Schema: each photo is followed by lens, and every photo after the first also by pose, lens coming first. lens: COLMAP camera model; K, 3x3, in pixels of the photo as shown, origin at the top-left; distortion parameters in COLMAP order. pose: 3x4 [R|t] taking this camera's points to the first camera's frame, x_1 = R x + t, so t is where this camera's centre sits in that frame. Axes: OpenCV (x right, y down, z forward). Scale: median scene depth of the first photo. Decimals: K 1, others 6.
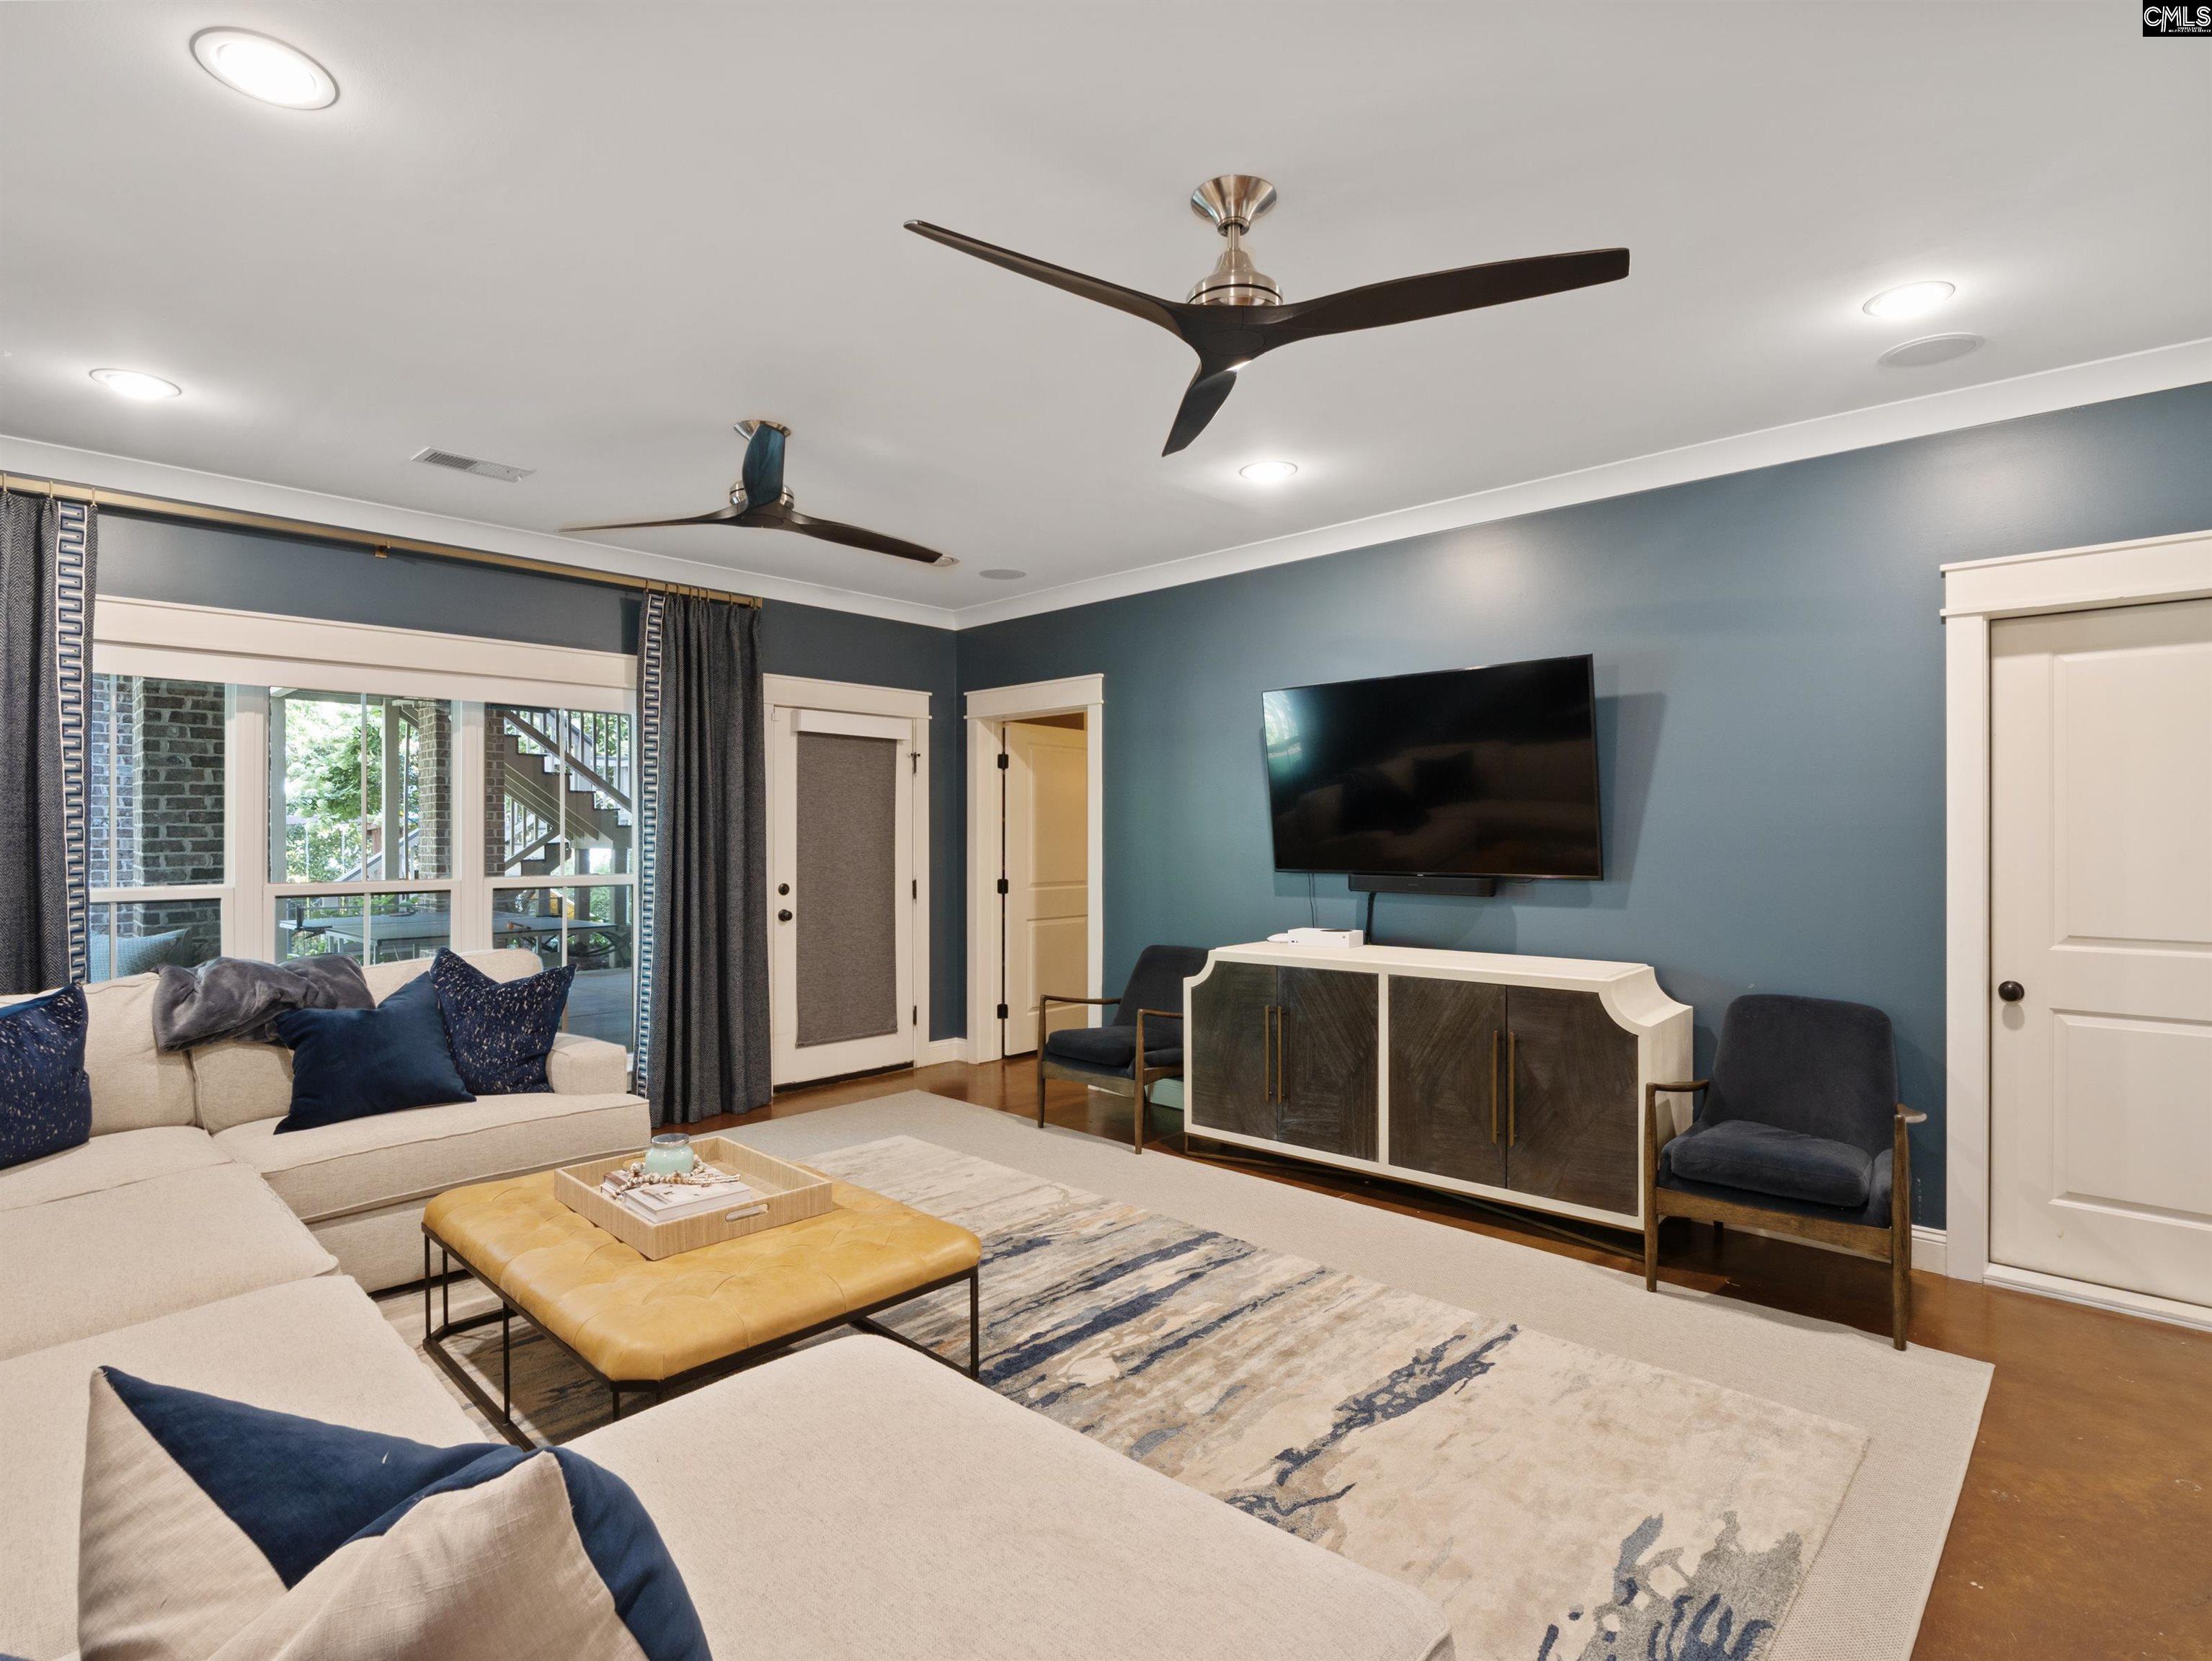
lens RADIAL K [[1140.1, 0, 1072.3], [0, 1140.1, 843.6], [0, 0, 1]] dist [0.002469, -0.011255]
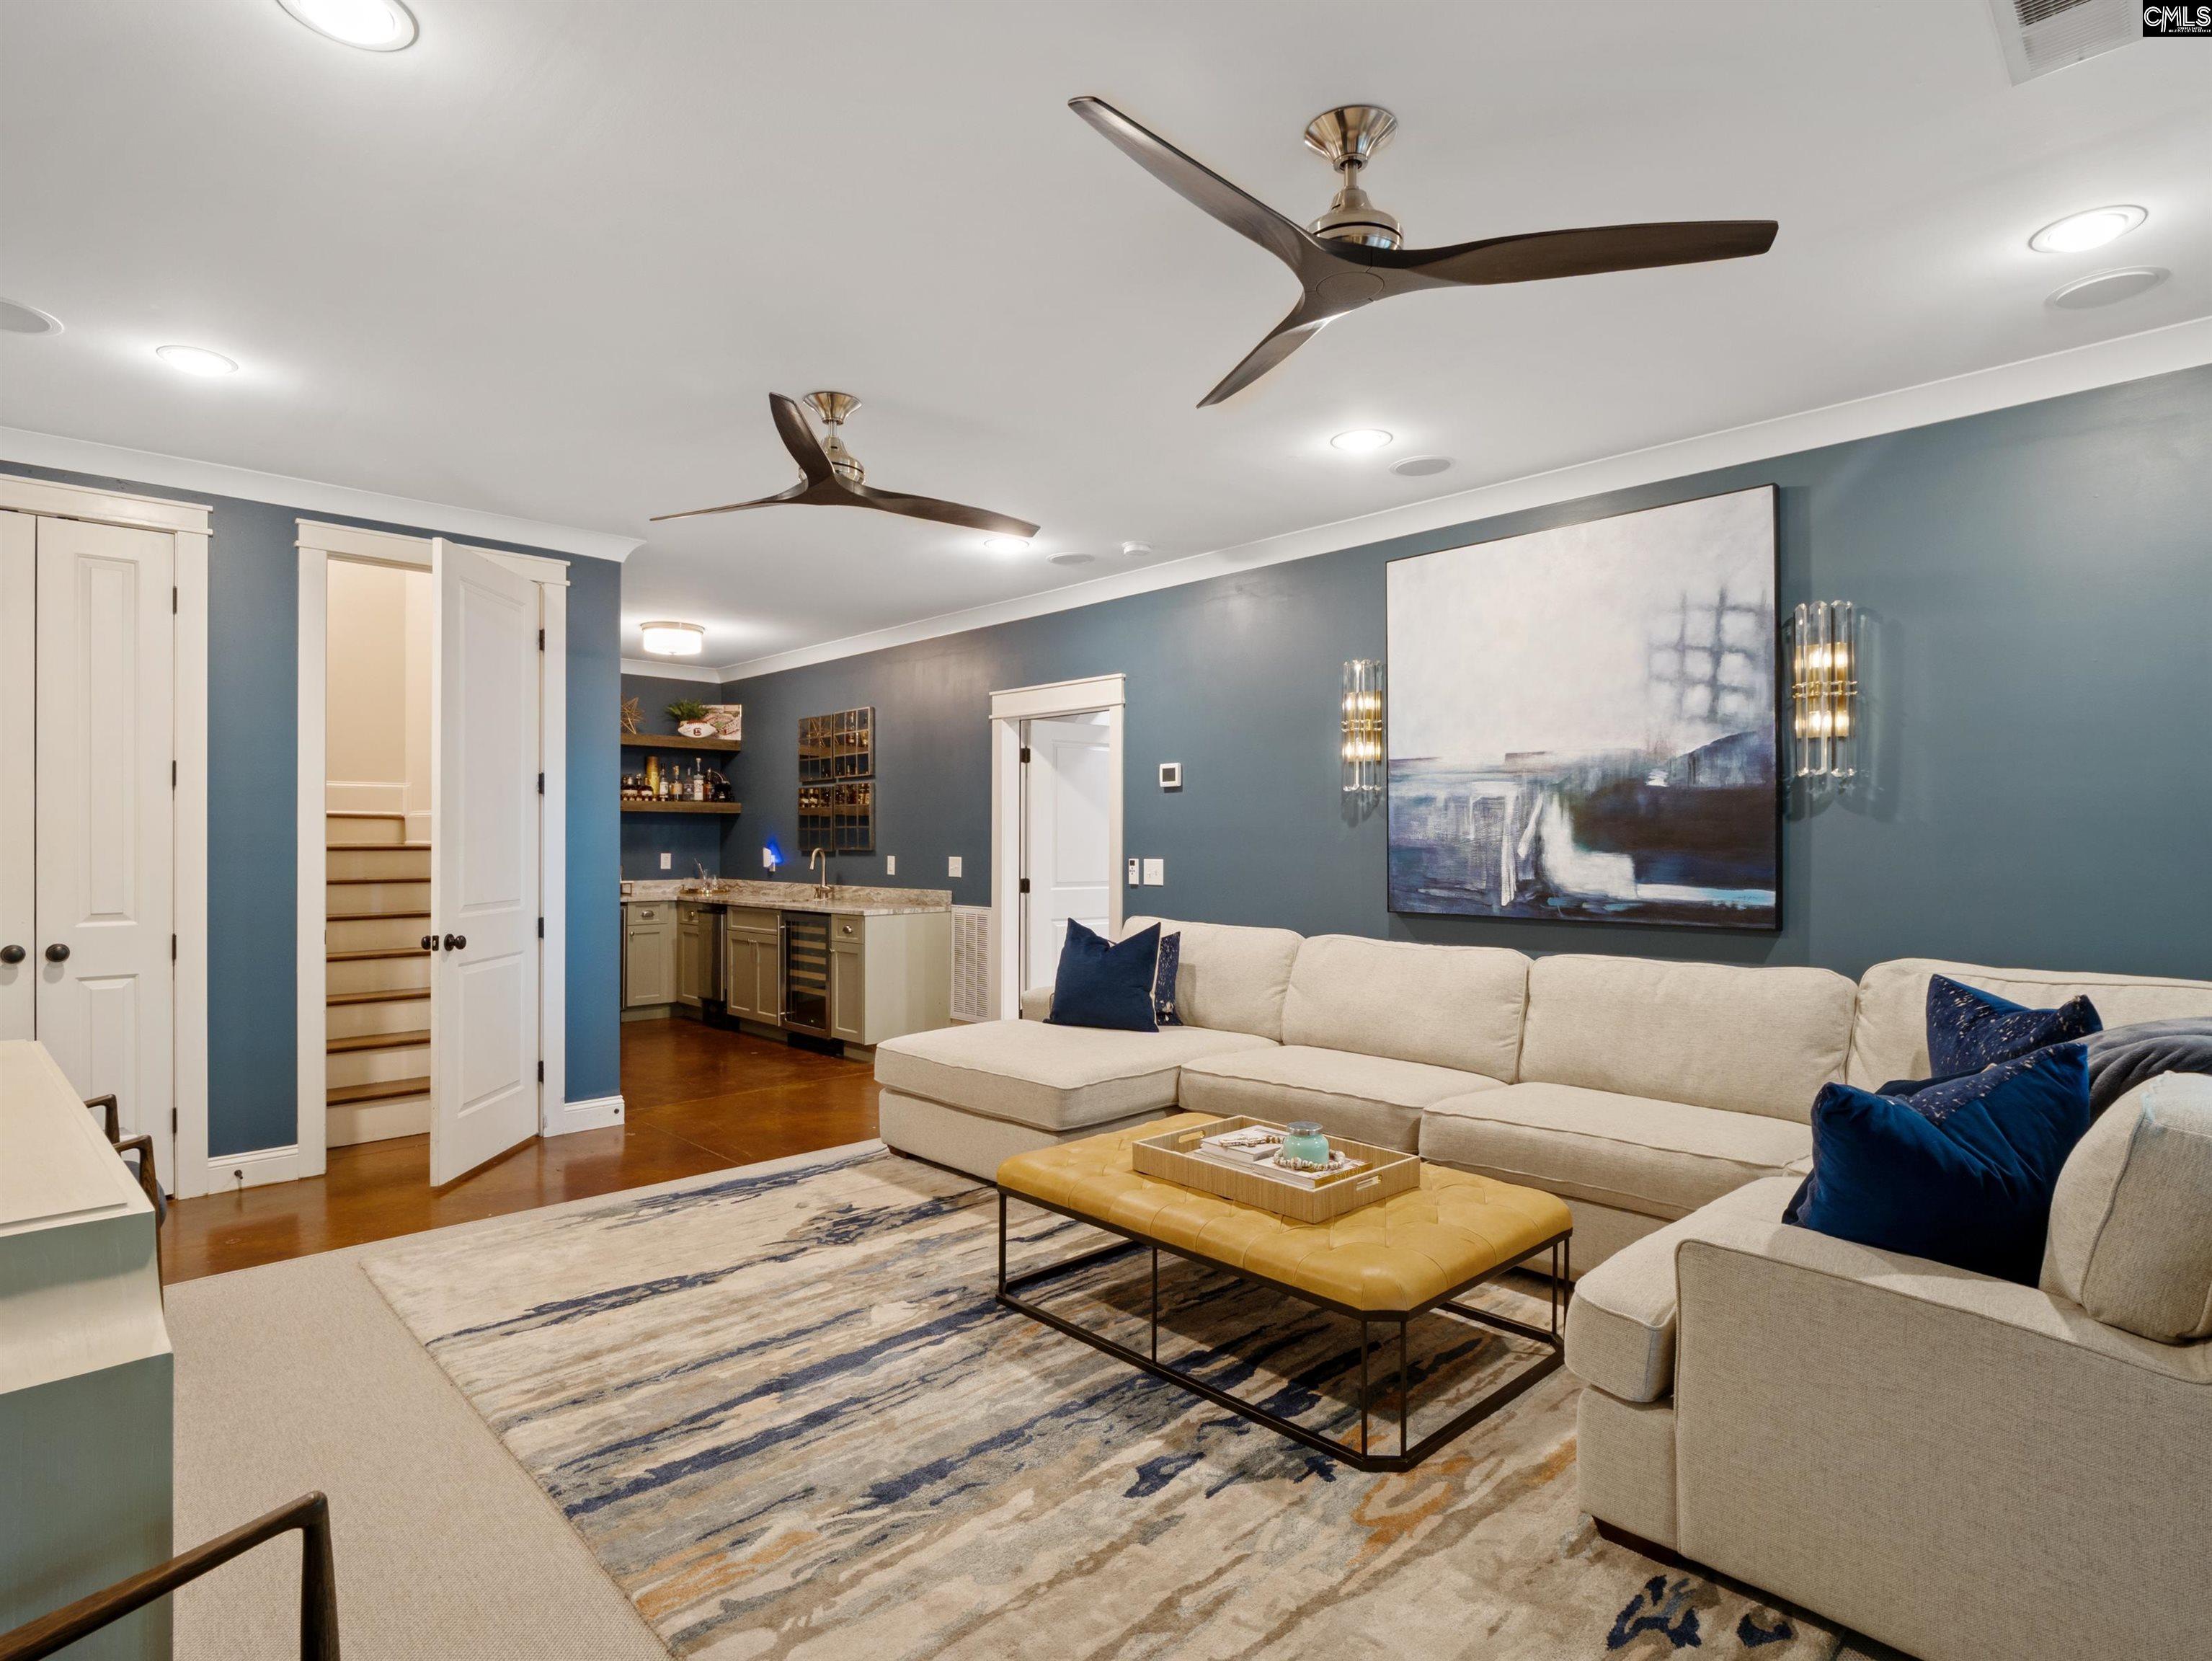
lens RADIAL K [[1140.1, 0, 1072.3], [0, 1140.1, 843.6], [0, 0, 1]] dist [0.002469, -0.011255]
pose [[-0.999225, 0.002473, 0.039280, -0.148604], [0.003012, 0.999902, 0.013676, -0.001885], [-0.039242, 0.013783, -0.999135, 1.567482]]
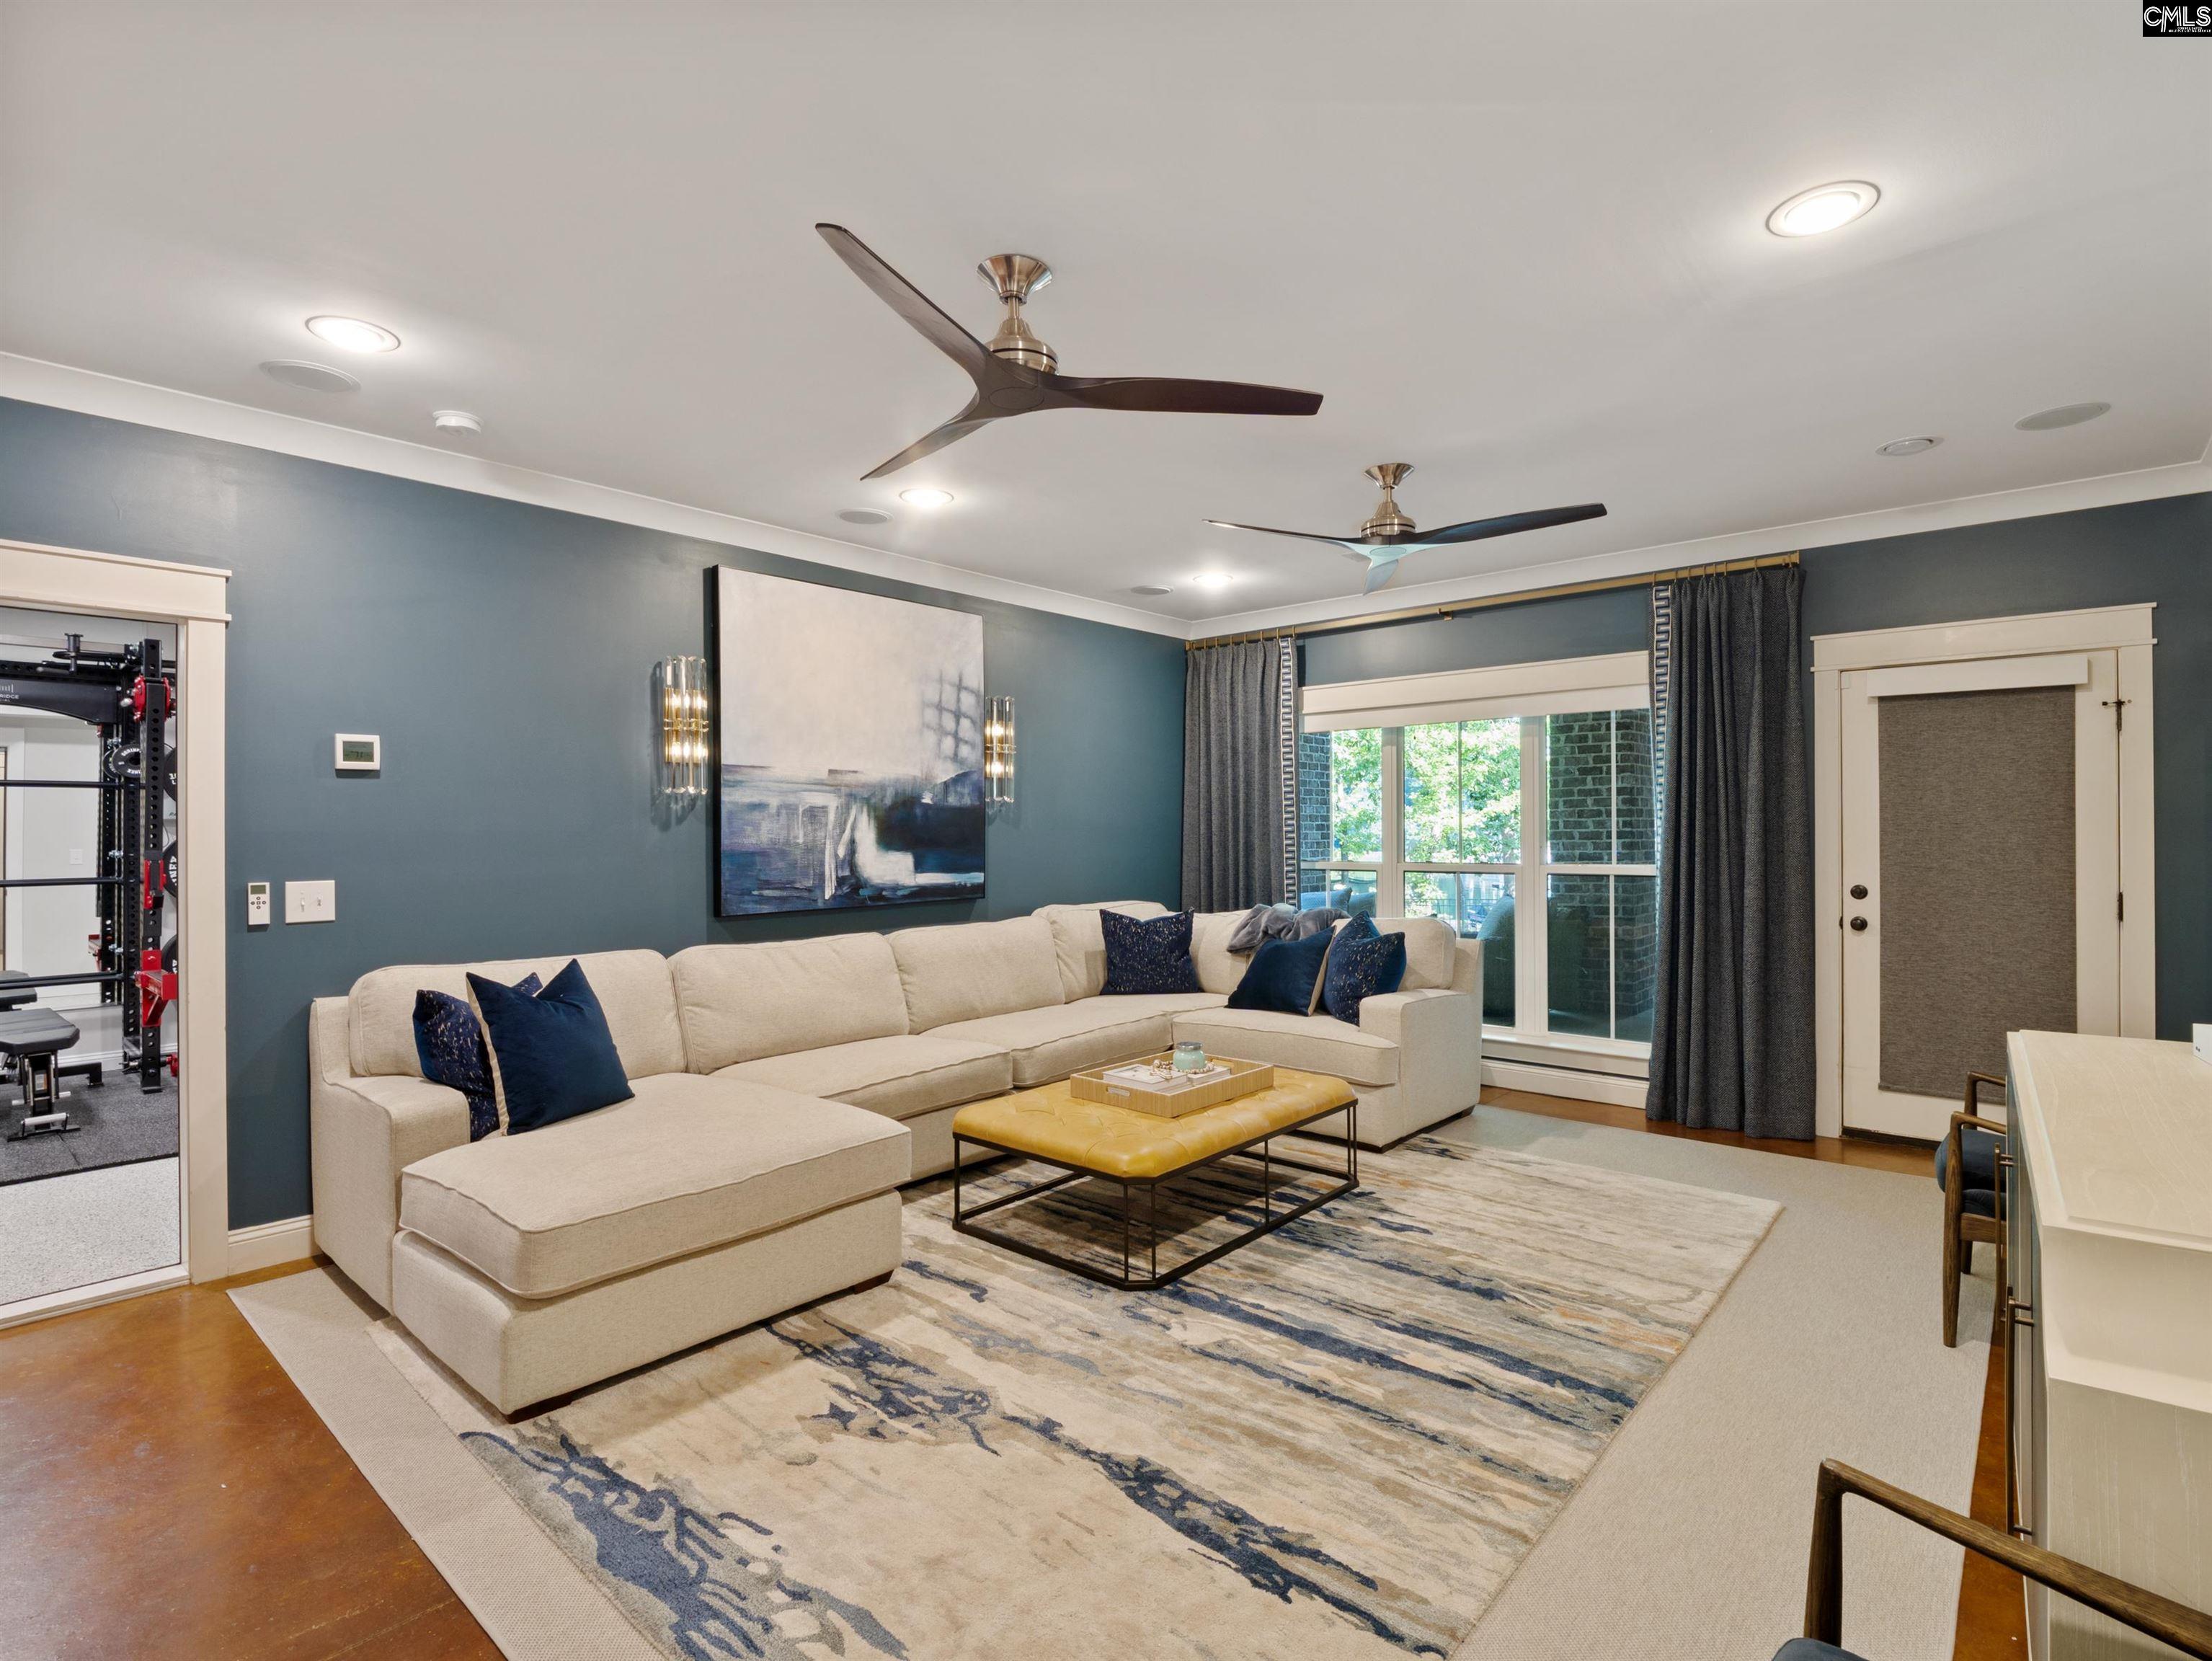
lens RADIAL K [[1079.5, 0, 1106.0], [0, 1079.5, 830.5], [0, 0, 1]] dist [-0.015834, -0.001436]
pose [[0.049786, 0.001139, -0.998759, 0.764735], [-0.002784, 0.999996, 0.001002, -0.005655], [0.998756, 0.002730, 0.049789, 0.651451]]
